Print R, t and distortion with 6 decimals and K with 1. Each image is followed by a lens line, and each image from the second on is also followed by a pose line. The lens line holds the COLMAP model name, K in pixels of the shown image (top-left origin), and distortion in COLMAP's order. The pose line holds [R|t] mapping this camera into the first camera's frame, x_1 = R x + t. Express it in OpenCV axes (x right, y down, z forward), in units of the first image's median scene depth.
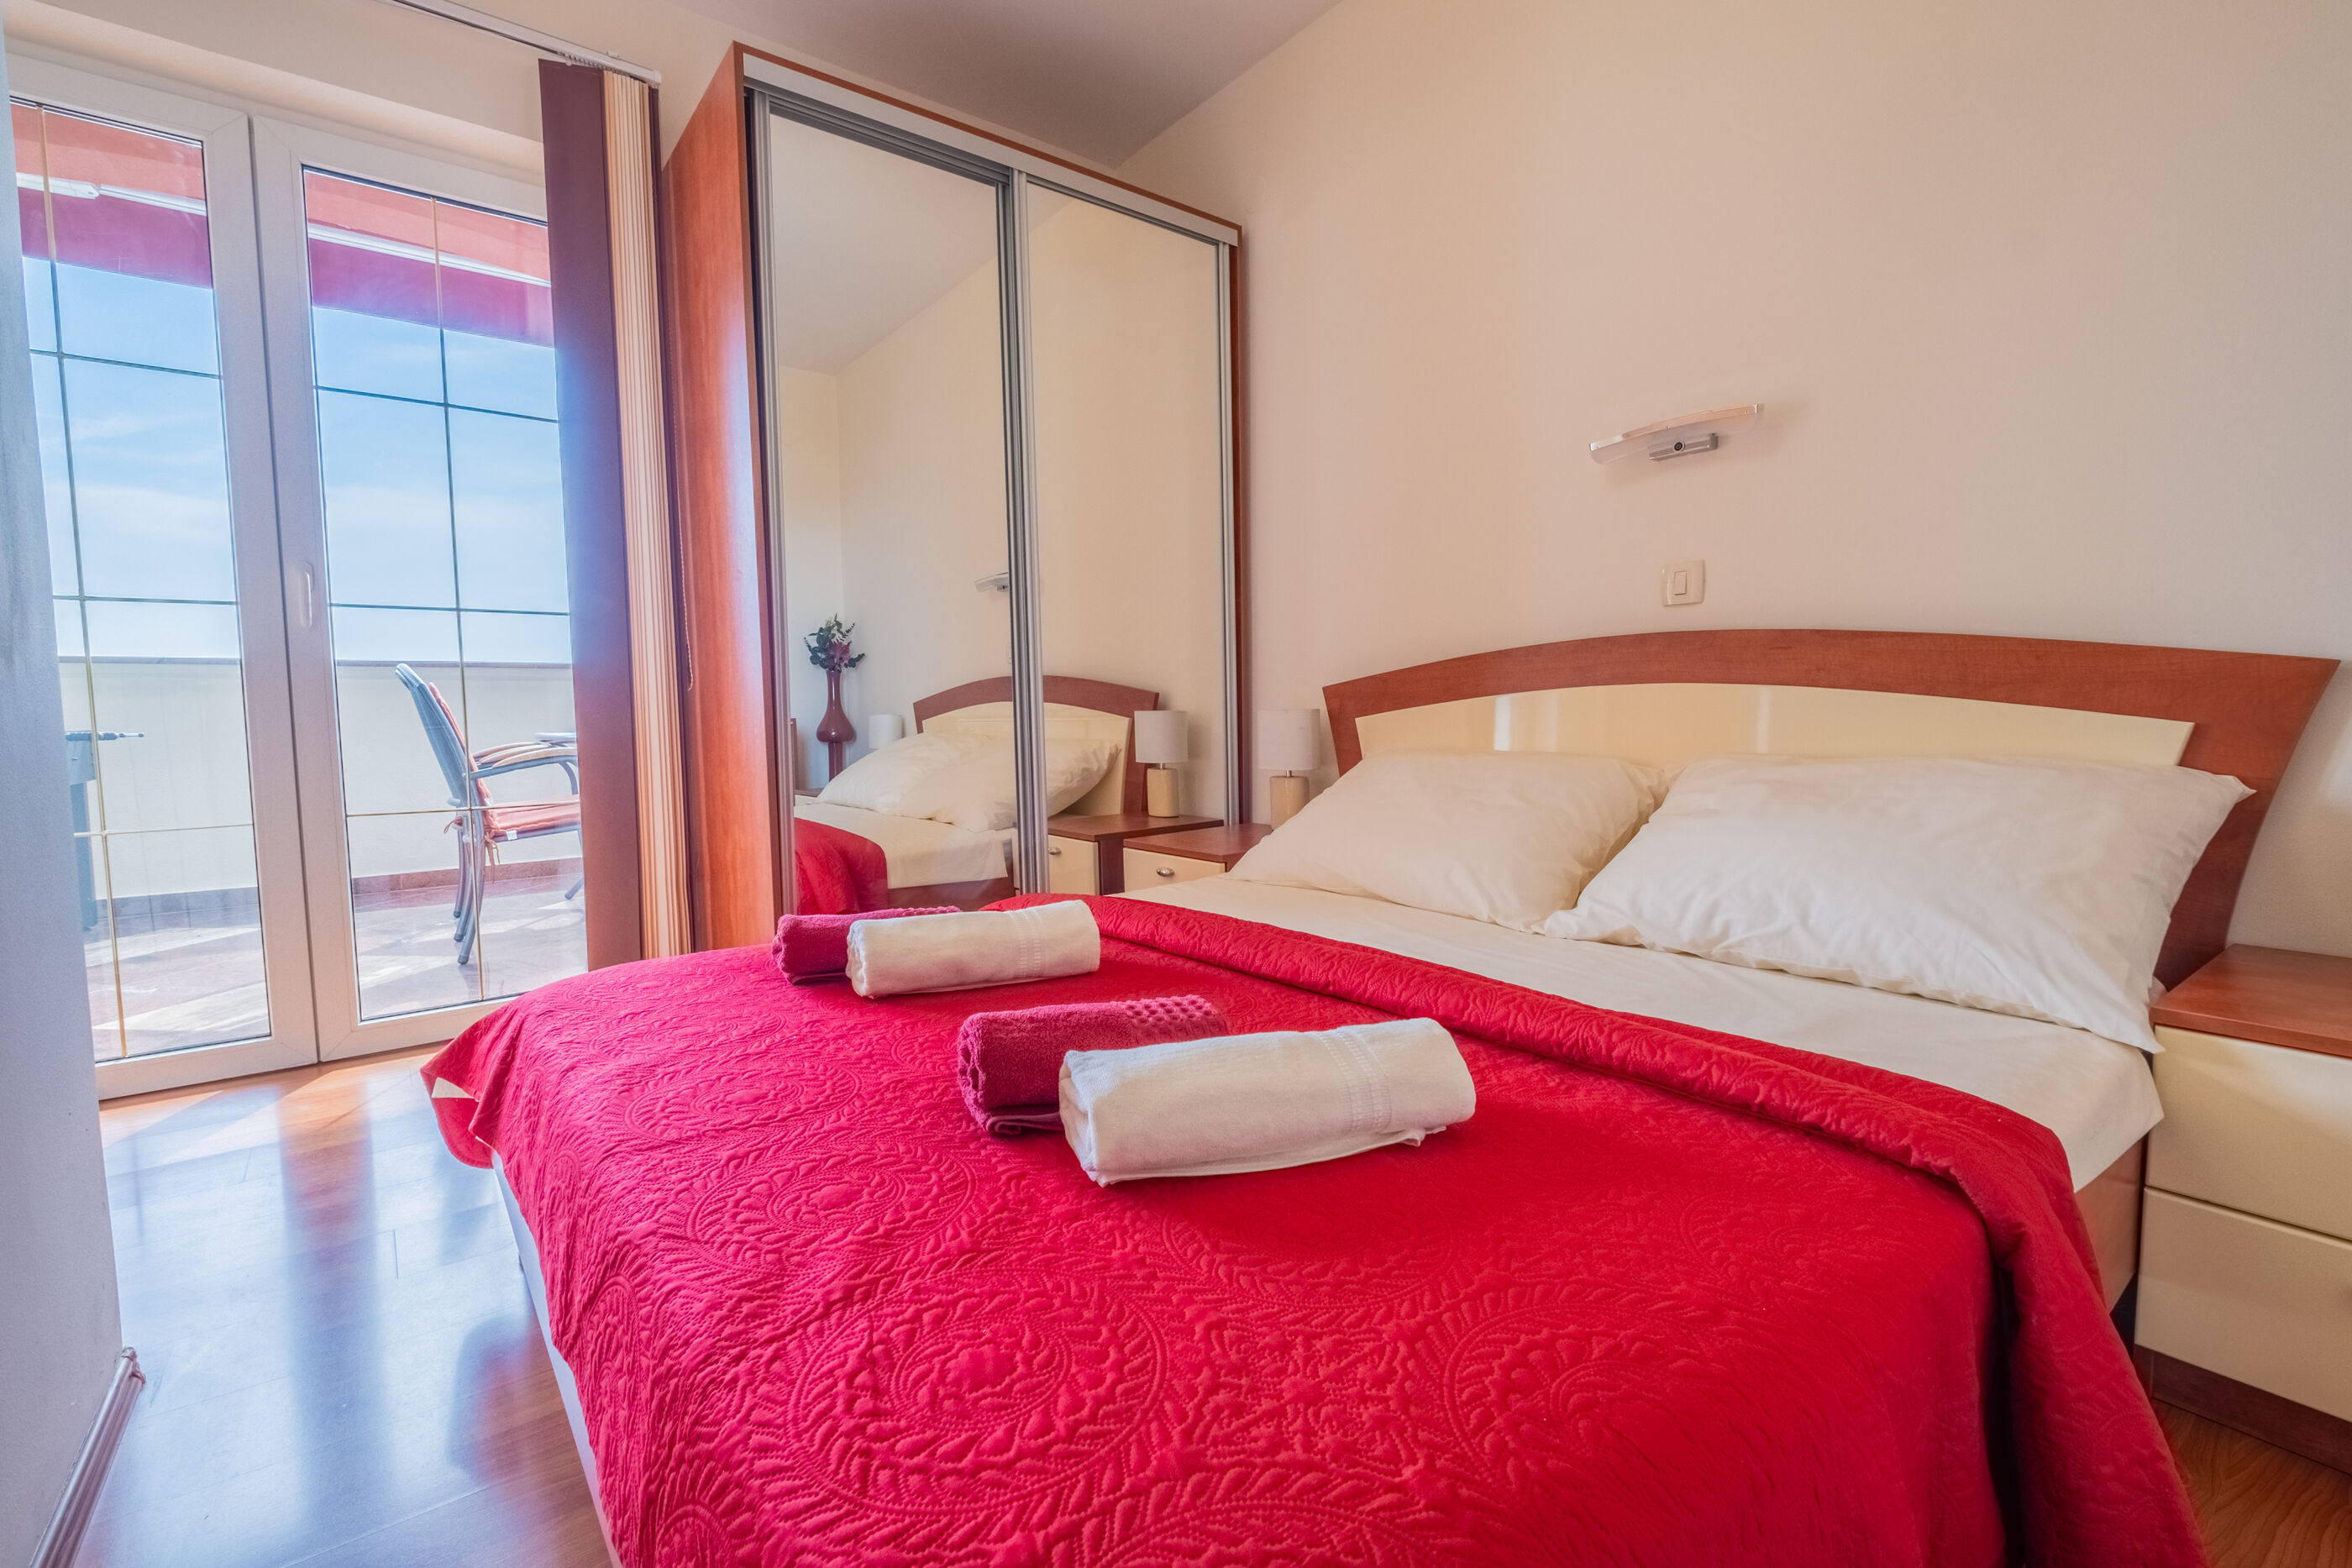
lens RADIAL K [[1047.2, 0, 1176.0], [0, 1047.2, 784.0], [0, 0, 1]] dist [-0.001876, -0.000366]
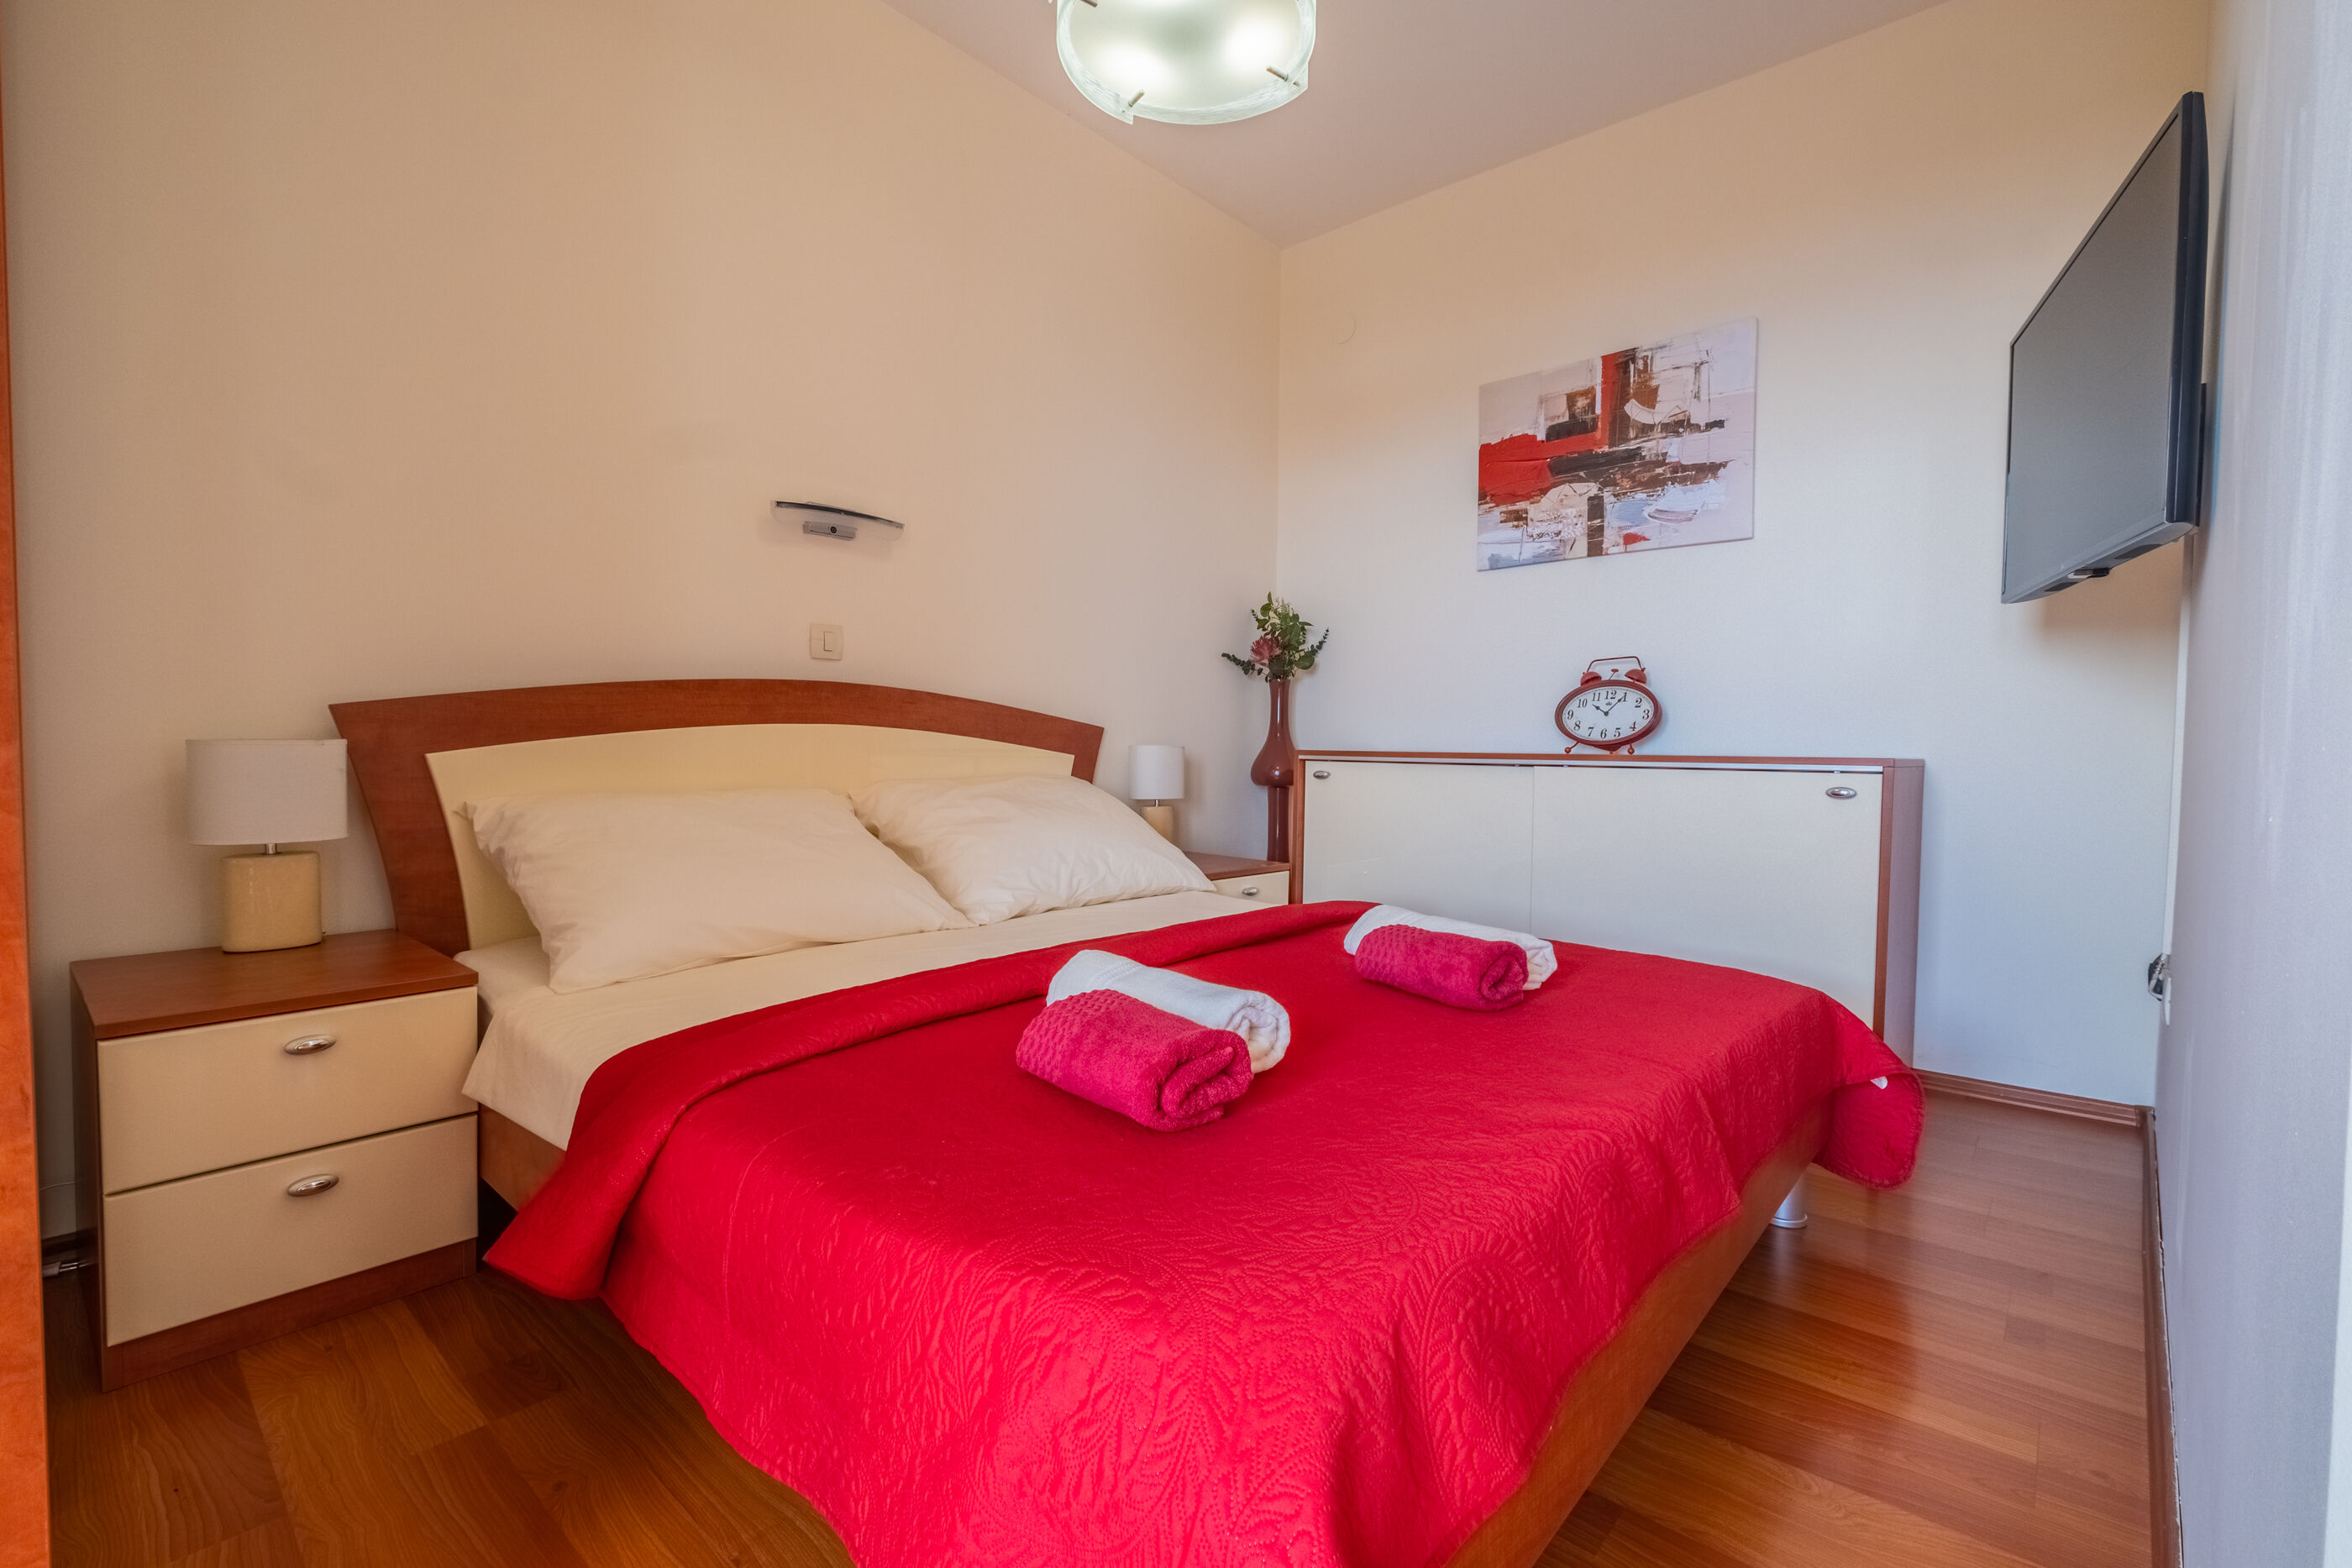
lens RADIAL K [[1047.2, 0, 1176.0], [0, 1047.2, 784.0], [0, 0, 1]] dist [-0.001876, -0.000366]
pose [[-0.175394, -0.019865, 0.984298, -0.792680], [0.078416, 0.996338, 0.034081, -0.039993], [-0.981370, 0.083162, -0.173194, 0.851166]]
